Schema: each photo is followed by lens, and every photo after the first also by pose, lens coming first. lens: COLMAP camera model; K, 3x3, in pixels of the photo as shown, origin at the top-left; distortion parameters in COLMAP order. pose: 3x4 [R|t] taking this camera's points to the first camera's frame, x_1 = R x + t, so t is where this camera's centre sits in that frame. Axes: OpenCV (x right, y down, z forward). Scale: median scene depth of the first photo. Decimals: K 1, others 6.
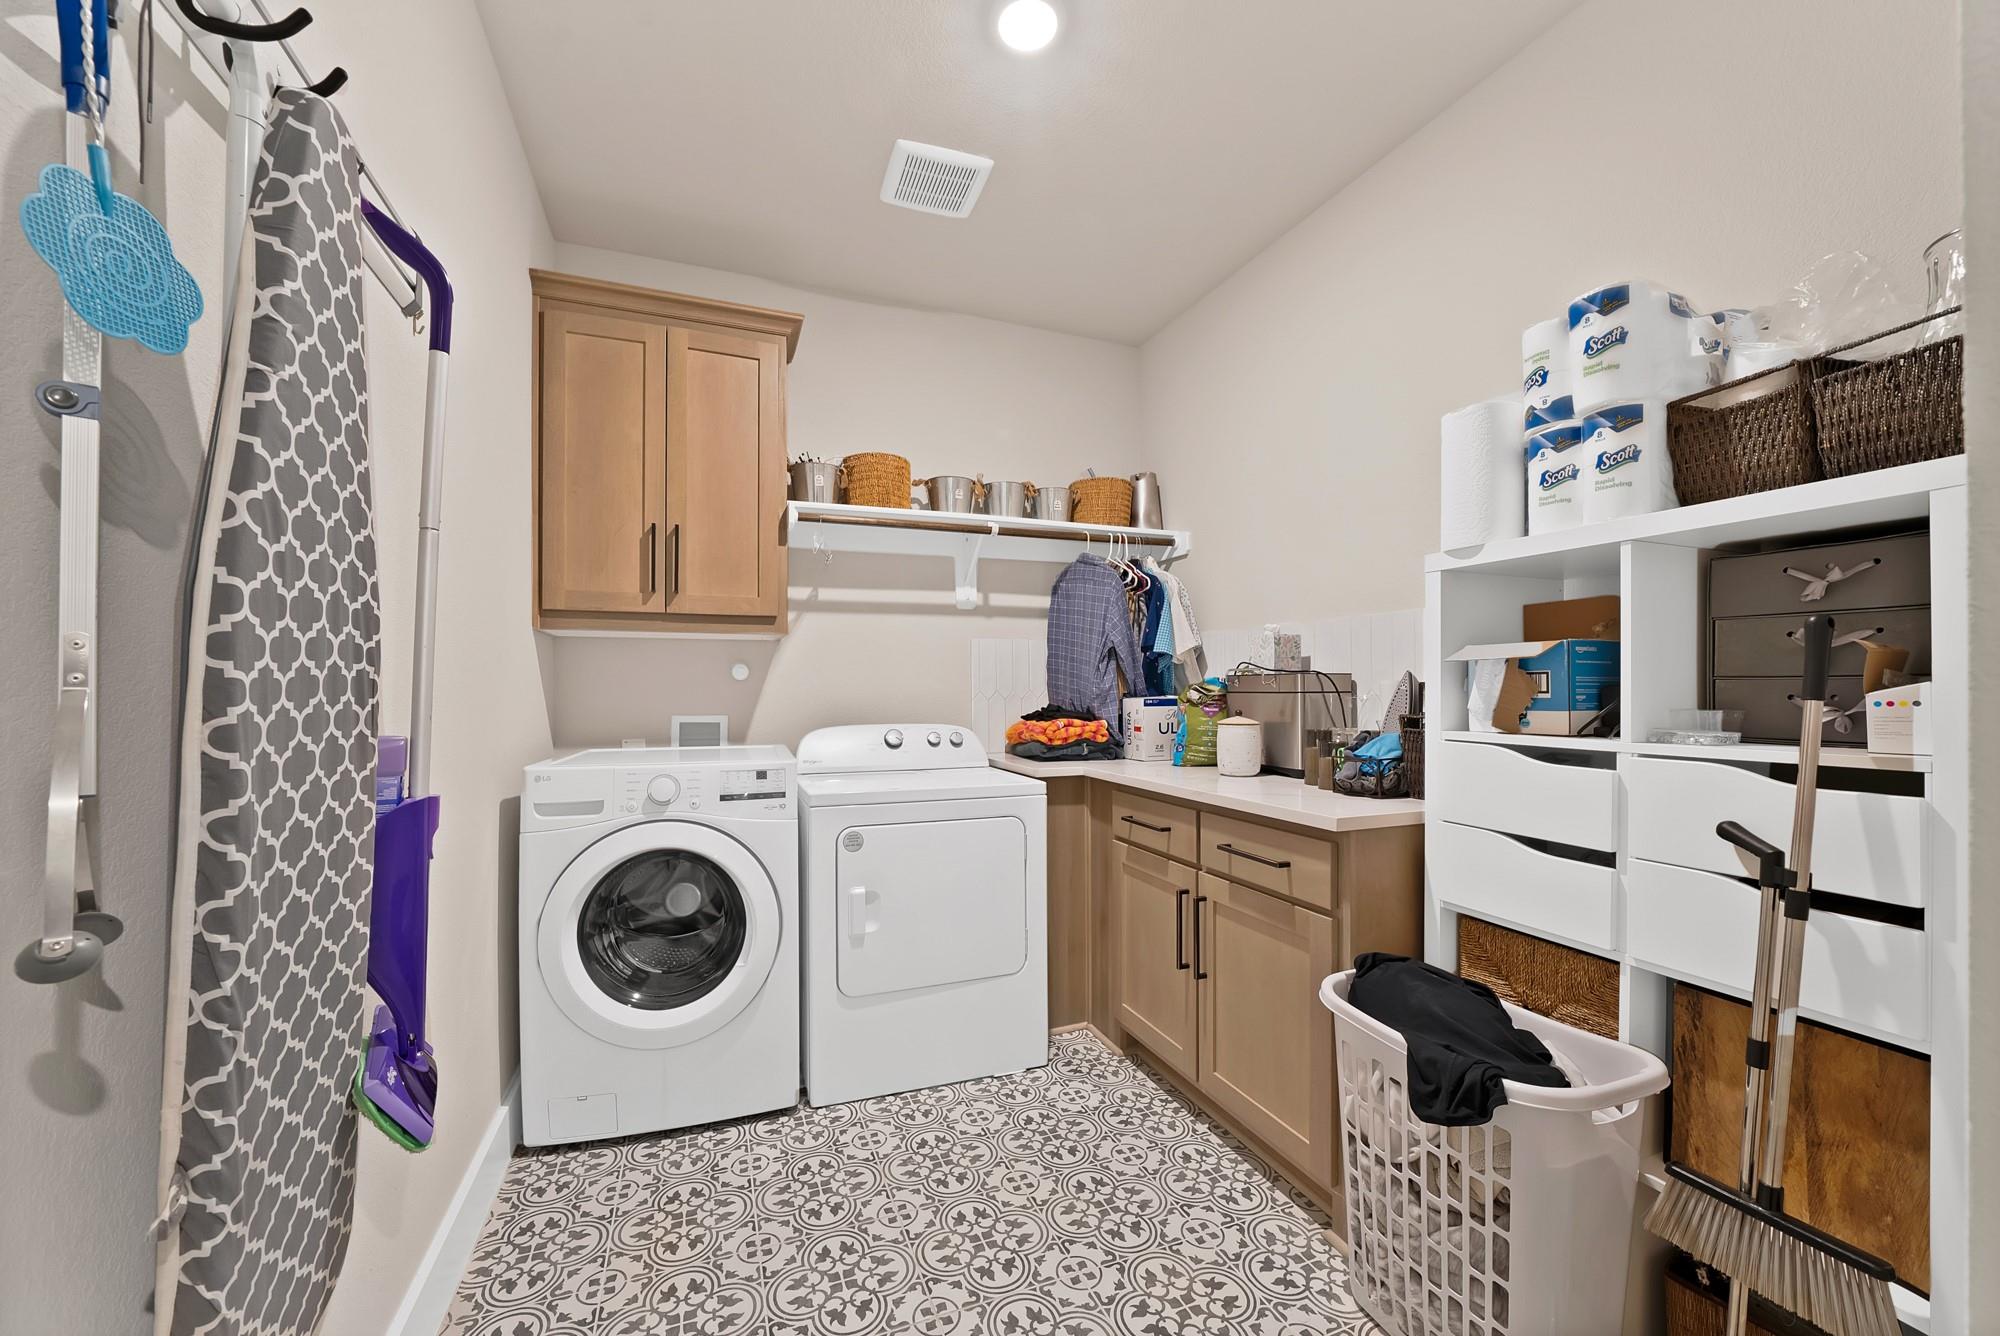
lens RADIAL K [[743.4, 0, 1002.7], [0, 743.4, 694.5], [0, 0, 1]] dist [-0.030435, -0.000053]
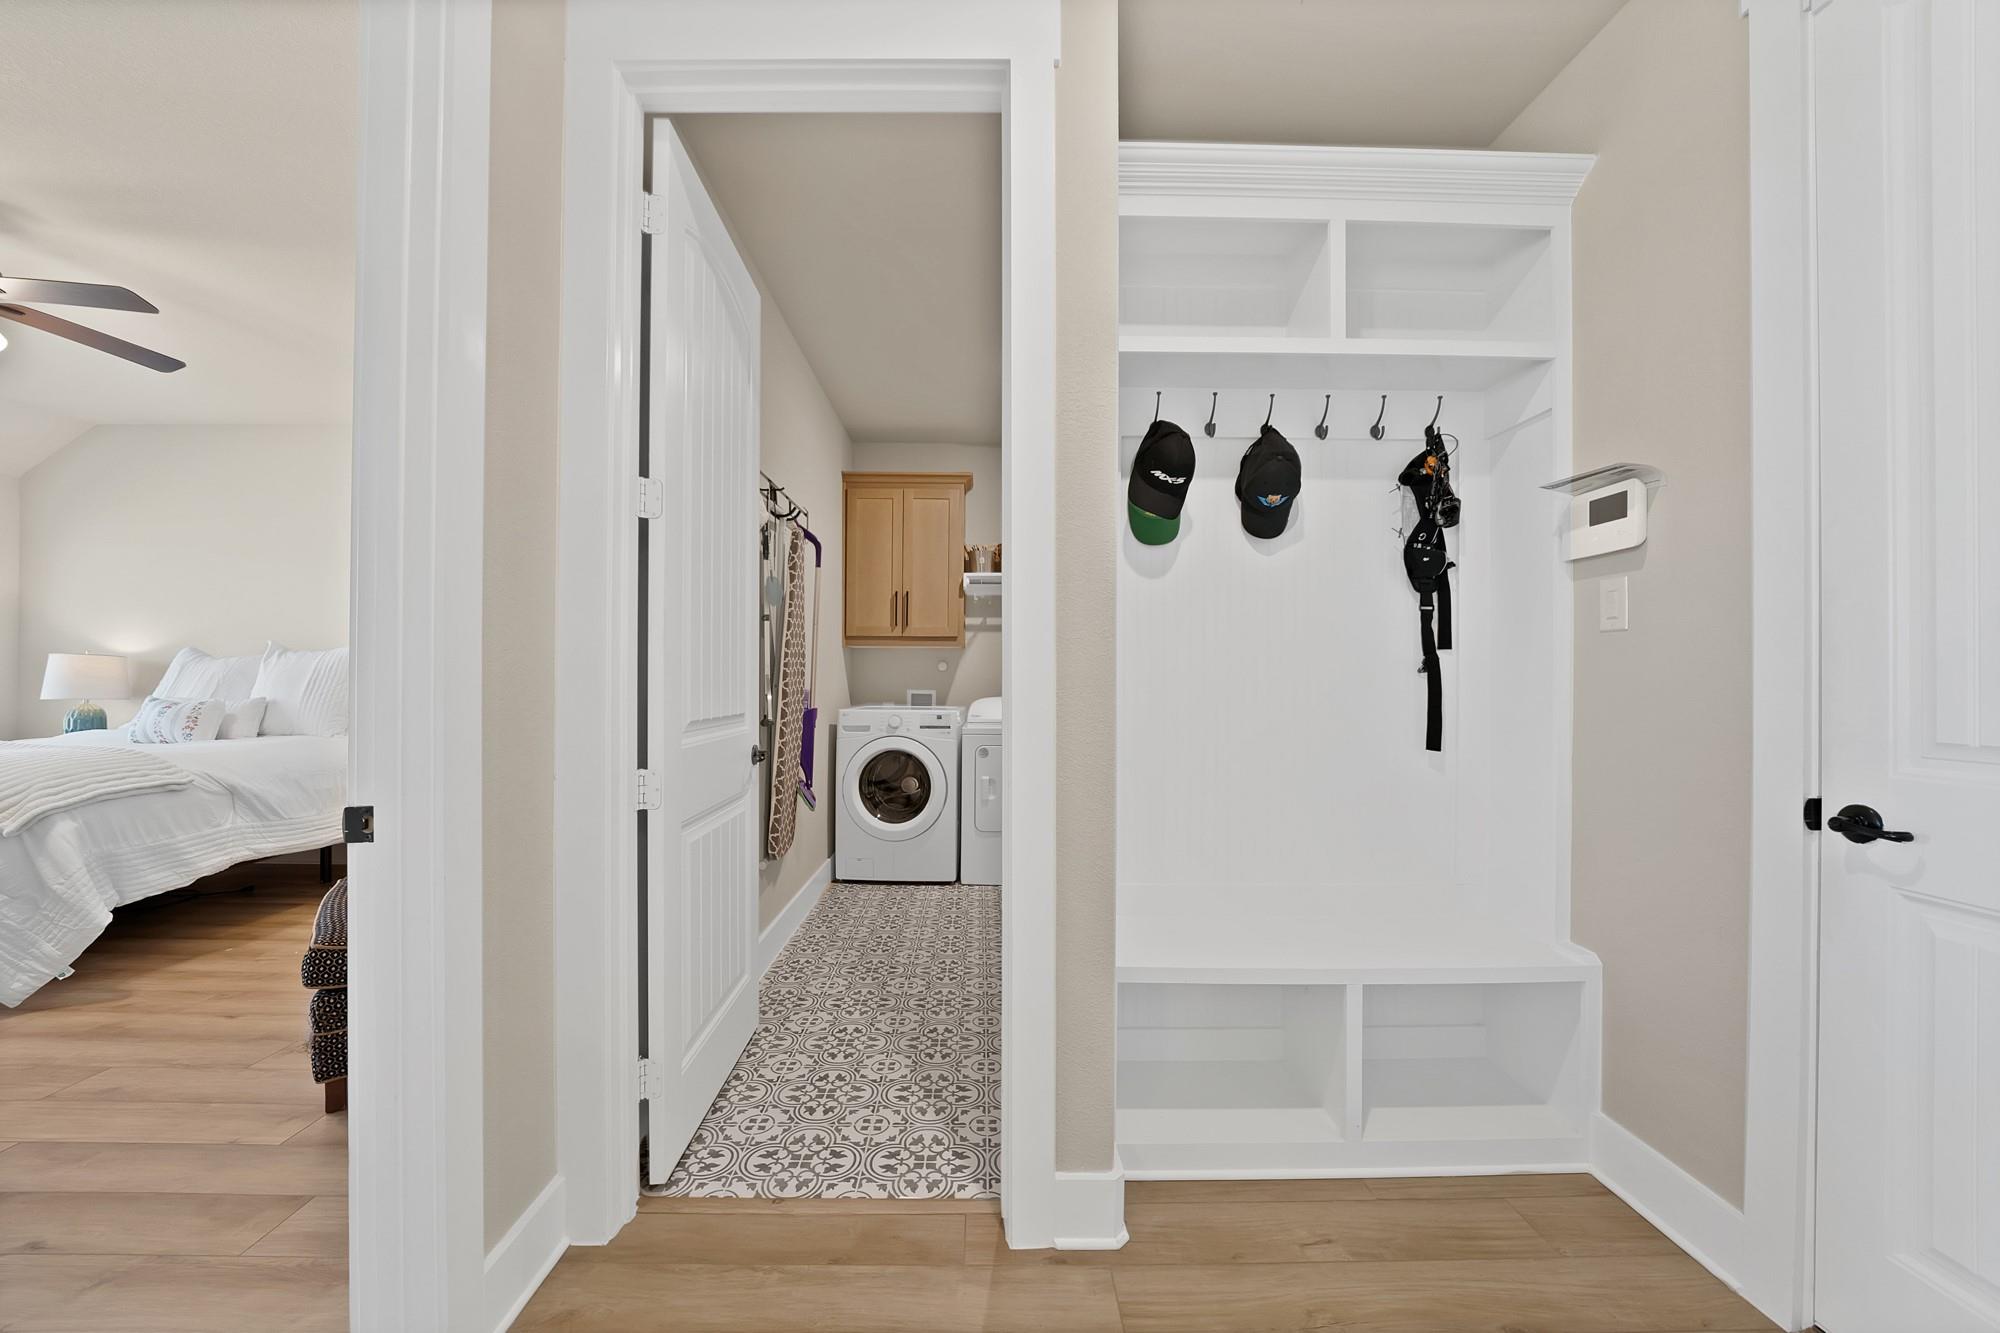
lens RADIAL K [[785.7, 0, 1003.5], [0, 785.7, 674.2], [0, 0, 1]] dist [-0.000578, 0.000446]
pose [[0.936423, 0.008132, -0.350779, 0.541721], [-0.011715, 0.999899, -0.008095, 0.004118], [0.350678, 0.011690, 0.936423, -0.880427]]
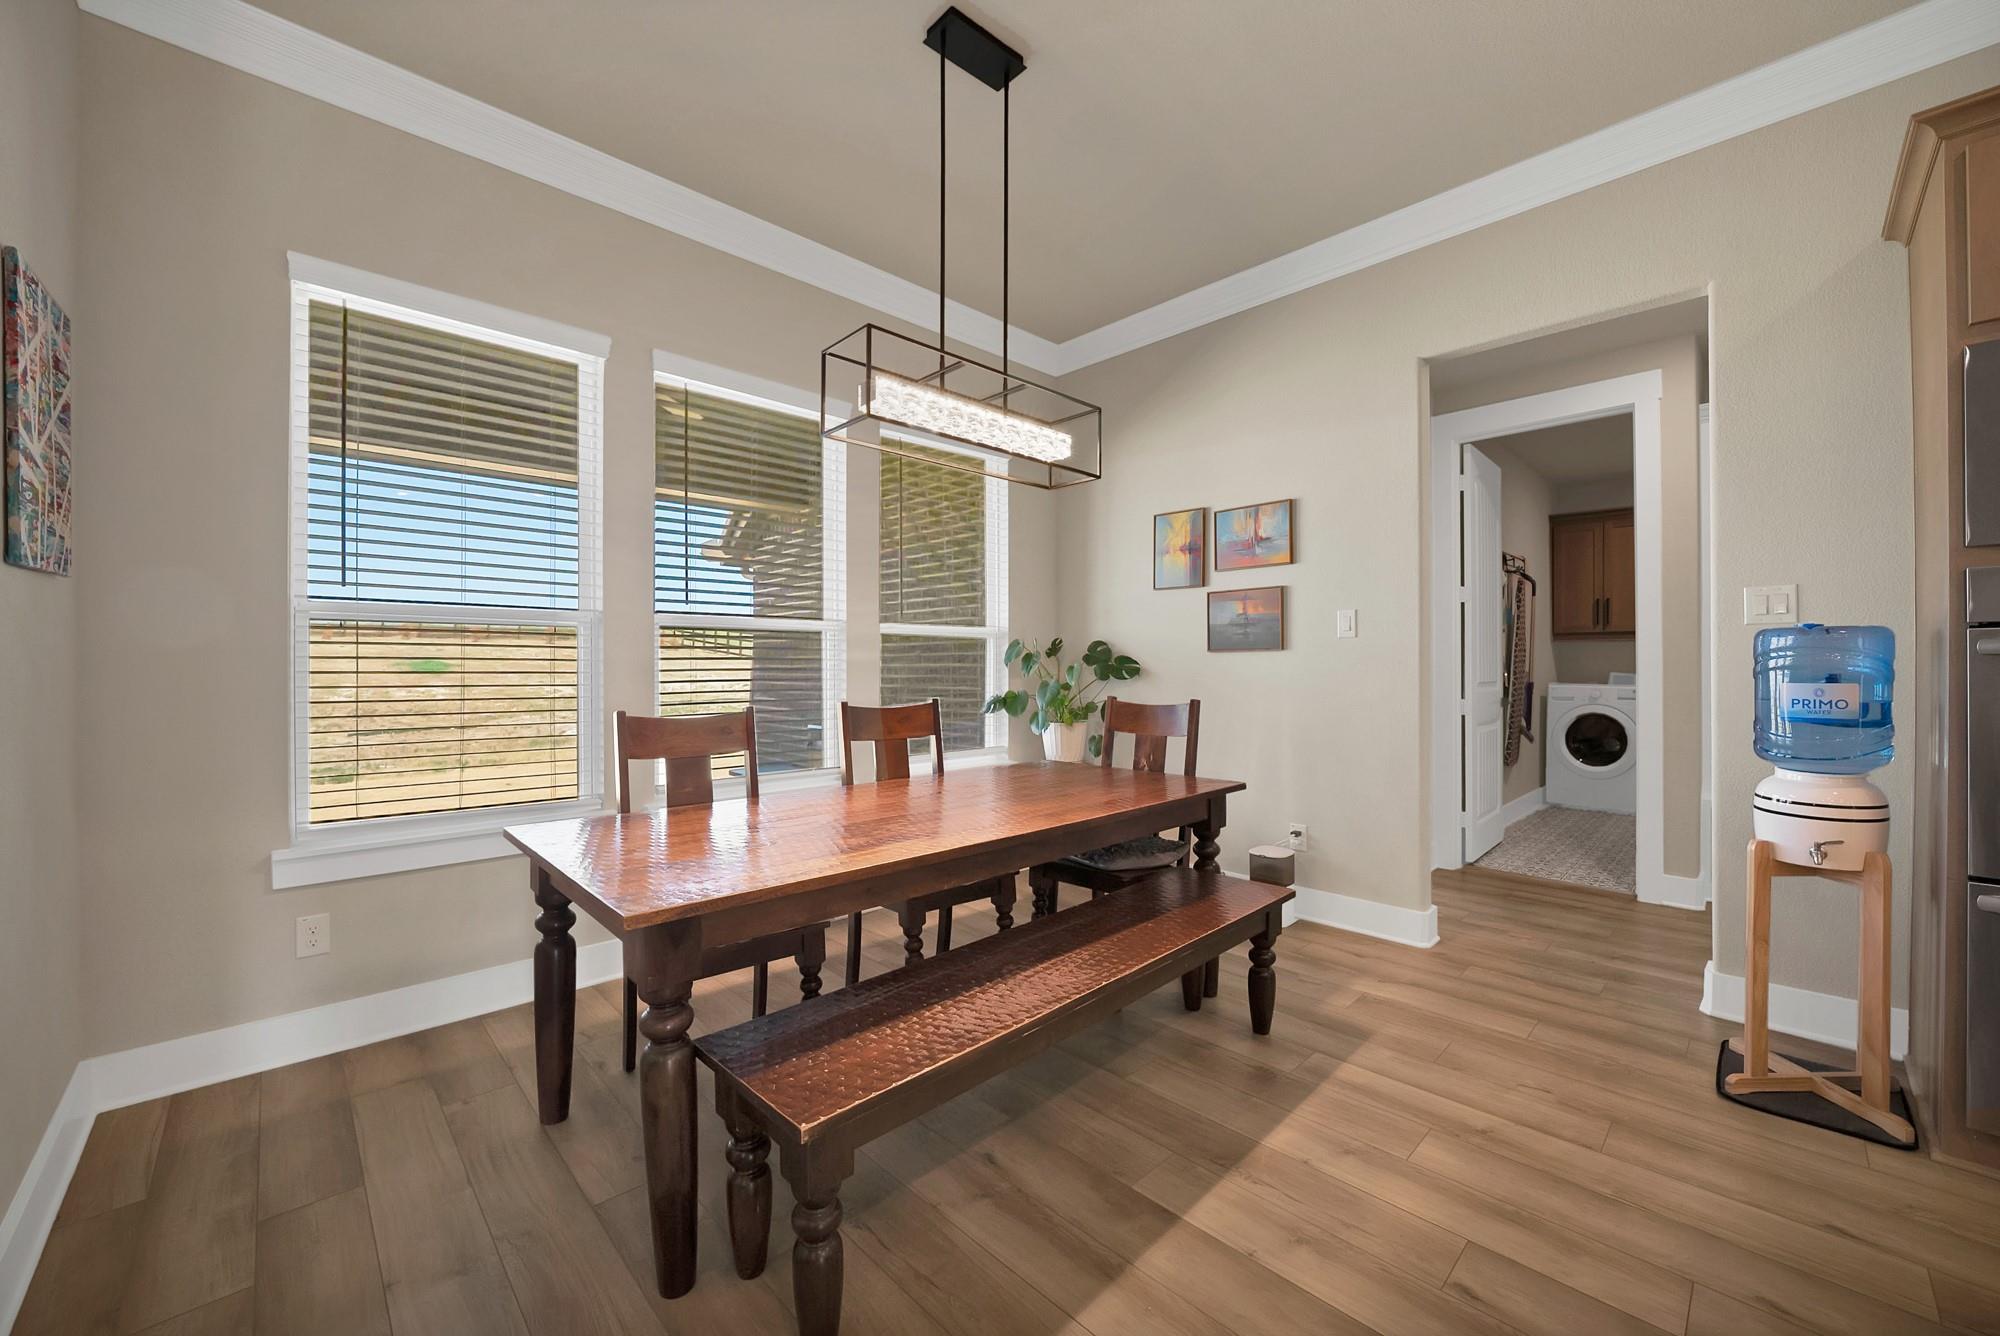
lens RADIAL K [[751.7, 0, 989.2], [0, 751.7, 658.6], [0, 0, 1]] dist [-0.026582, 0.000071]
pose [[0.359606, 0.000539, -0.933104, 1.270741], [-0.009241, 0.999953, -0.002984, 0.011175], [0.933058, 0.009696, 0.359594, -2.088412]]
